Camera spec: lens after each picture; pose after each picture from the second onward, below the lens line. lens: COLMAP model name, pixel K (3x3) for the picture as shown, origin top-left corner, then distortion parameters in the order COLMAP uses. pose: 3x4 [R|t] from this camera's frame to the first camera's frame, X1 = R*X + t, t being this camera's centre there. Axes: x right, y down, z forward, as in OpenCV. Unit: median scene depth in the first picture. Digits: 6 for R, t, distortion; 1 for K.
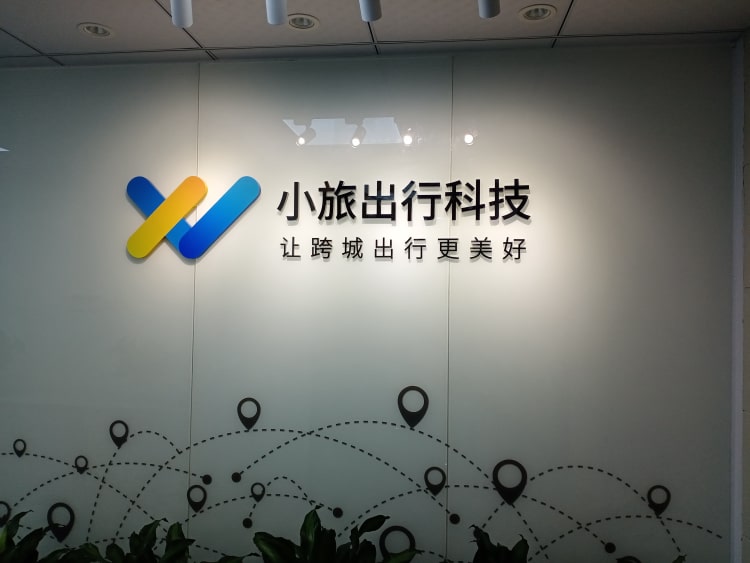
lens RADIAL K [[598.2, 0, 373.7], [0, 598.2, 278.0], [0, 0, 1]] dist [-0.002254, -0.058160]
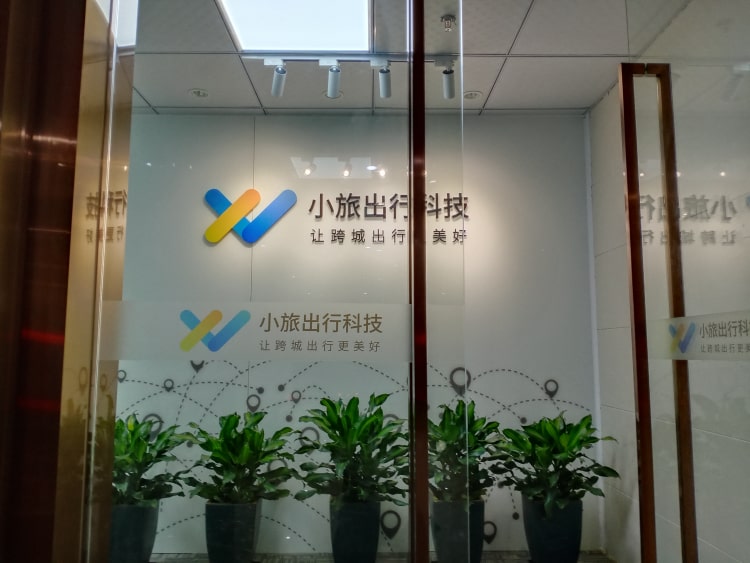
lens RADIAL K [[598.2, 0, 376.6], [0, 598.2, 278.4], [0, 0, 1]] dist [-0.002254, -0.058160]
pose [[0.991755, 0.000361, 0.128152, -0.188022], [0.010586, 0.996348, -0.084731, 0.193185], [-0.127714, 0.085389, 0.988128, -0.538485]]
